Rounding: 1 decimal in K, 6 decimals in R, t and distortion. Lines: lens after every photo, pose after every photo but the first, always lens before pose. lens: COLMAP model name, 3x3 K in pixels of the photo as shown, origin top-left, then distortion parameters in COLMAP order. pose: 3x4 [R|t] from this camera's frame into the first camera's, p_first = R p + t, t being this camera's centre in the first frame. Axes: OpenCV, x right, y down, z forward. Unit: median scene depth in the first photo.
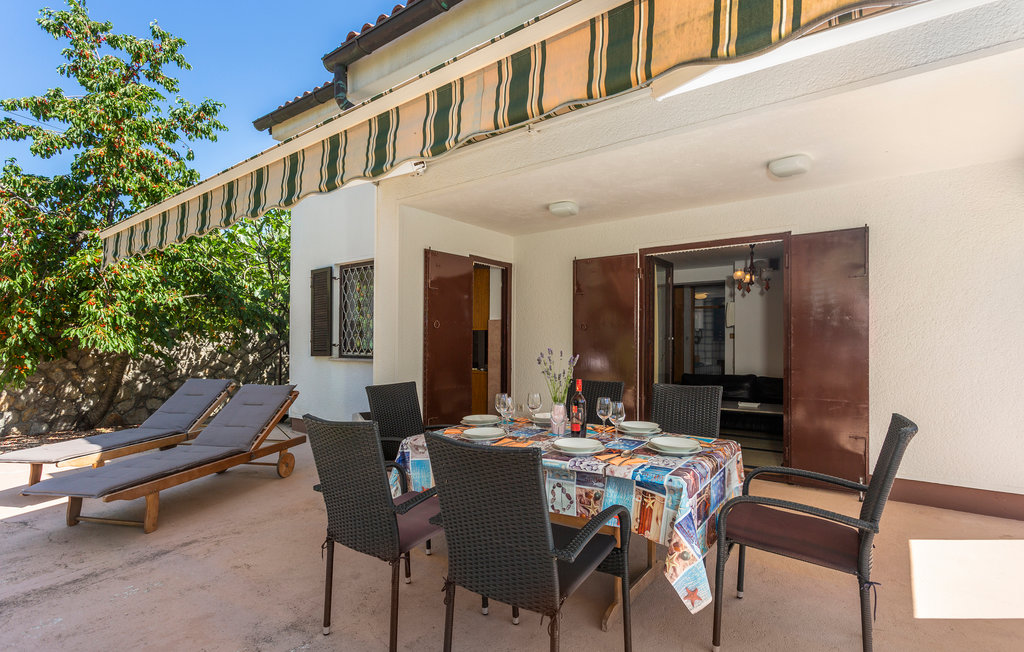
lens RADIAL K [[483.6, 0, 513.1], [0, 483.6, 336.7], [0, 0, 1]] dist [0.001835, -0.000271]
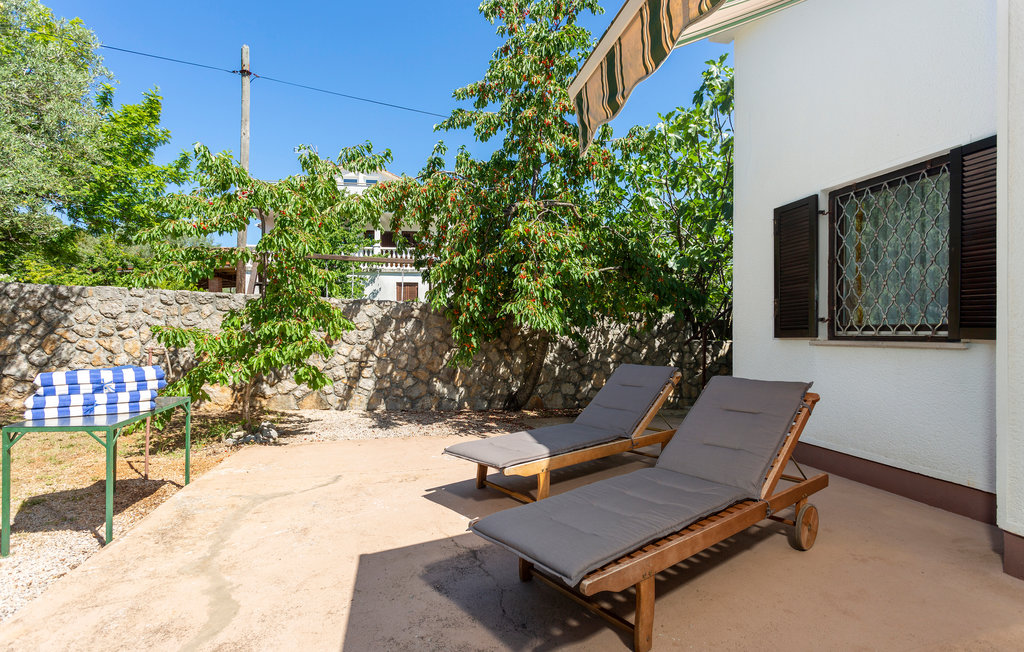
lens RADIAL K [[498.2, 0, 512.0], [0, 498.2, 326.0], [0, 0, 1]] dist [-0.000297, -0.000188]
pose [[0.759640, -0.007327, -0.650303, -0.253882], [0.005113, 0.999973, -0.005293, 0.026677], [0.650324, 0.000696, 0.759657, 0.250697]]
